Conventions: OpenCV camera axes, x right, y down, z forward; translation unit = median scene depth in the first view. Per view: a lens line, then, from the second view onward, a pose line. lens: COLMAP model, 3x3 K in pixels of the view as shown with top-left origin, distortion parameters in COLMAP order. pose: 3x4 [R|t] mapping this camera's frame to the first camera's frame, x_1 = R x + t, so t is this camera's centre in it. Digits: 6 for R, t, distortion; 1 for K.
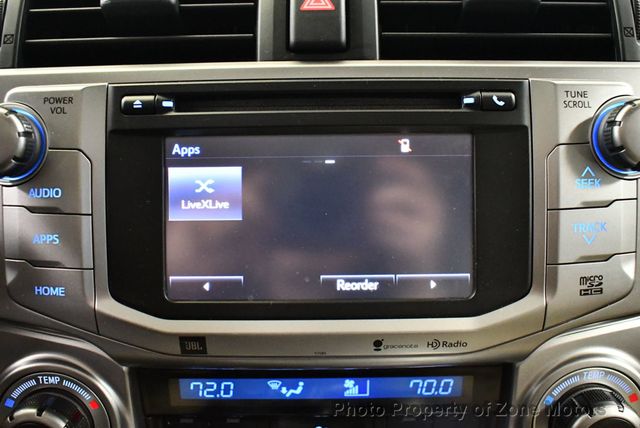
lens RADIAL K [[636.9, 0, 322.2], [0, 636.9, 214.5], [0, 0, 1]] dist [-0.100942, 0.000000]
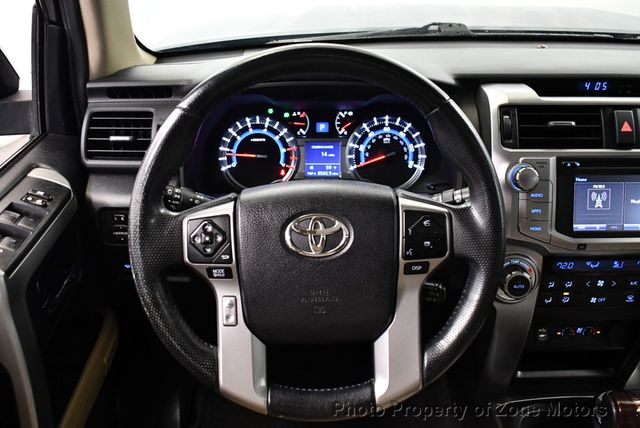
lens RADIAL K [[636.9, 0, 322.0], [0, 636.9, 215.9], [0, 0, 1]] dist [-0.100942, 0.000000]
pose [[0.999954, 0.001868, -0.009384, -1.365168], [-0.000884, 0.994601, 0.103768, -0.232367], [0.009527, -0.103755, 0.994557, -1.862987]]
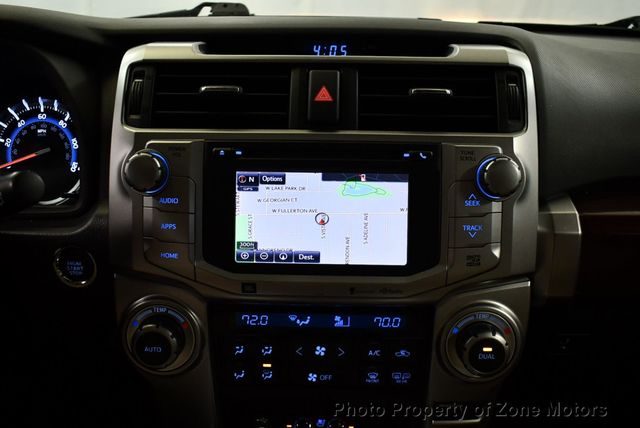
lens RADIAL K [[636.9, 0, 319.8], [0, 636.9, 212.8], [0, 0, 1]] dist [-0.100942, 0.000000]
pose [[0.999448, 0.026237, -0.020374, 0.026442], [-0.026230, 0.999656, 0.000602, -0.011595], [0.020382, -0.000068, 0.999792, -0.781776]]
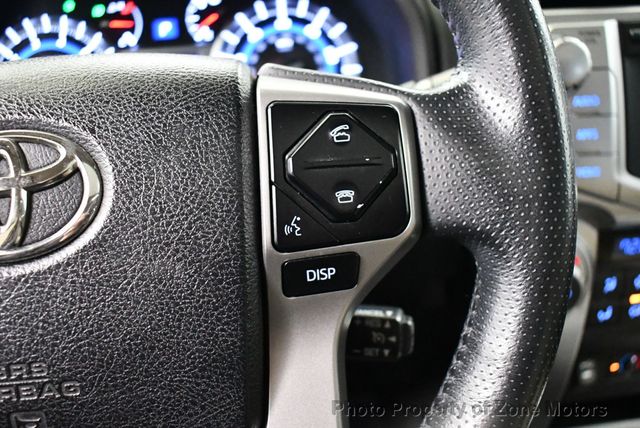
lens RADIAL K [[636.9, 0, 323.9], [0, 636.9, 209.0], [0, 0, 1]] dist [-0.100942, 0.000000]
pose [[0.995953, -0.071648, 0.054262, -1.077499], [0.067263, 0.994624, 0.078727, 0.054399], [-0.059611, -0.074759, 0.995418, -0.352266]]
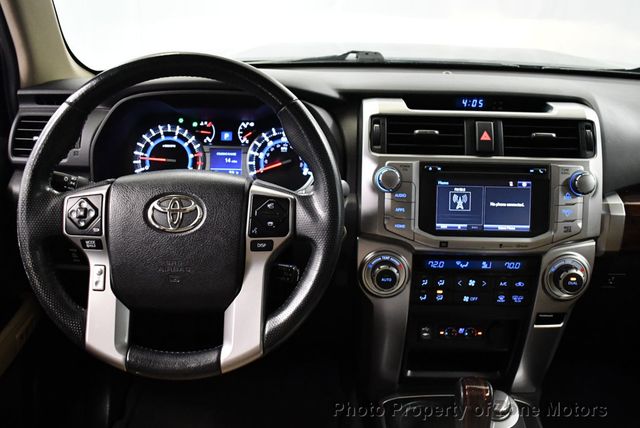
lens RADIAL K [[636.9, 0, 319.8], [0, 636.9, 213.6], [0, 0, 1]] dist [-0.100942, 0.000000]
pose [[0.999249, 0.031456, -0.022606, -0.753717], [-0.030784, 0.999090, 0.029506, -0.023106], [0.023513, -0.028788, 0.999309, -2.196155]]
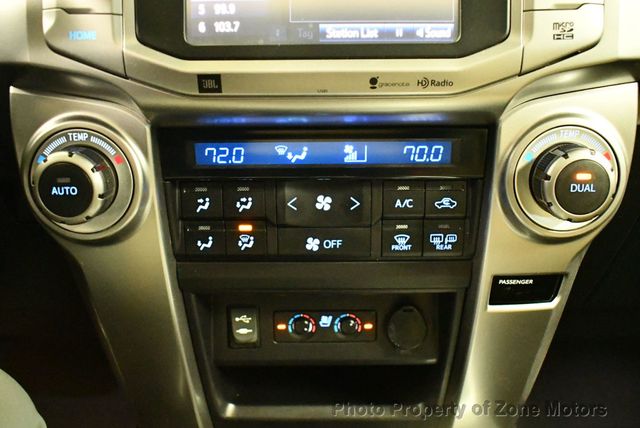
lens RADIAL K [[636.9, 0, 323.0], [0, 636.9, 211.0], [0, 0, 1]] dist [-0.100942, 0.000000]
pose [[0.999968, 0.004849, -0.006358, 0.006246], [-0.004470, 0.998281, 0.058443, 0.362799], [0.006631, -0.058413, 0.998270, -0.136410]]
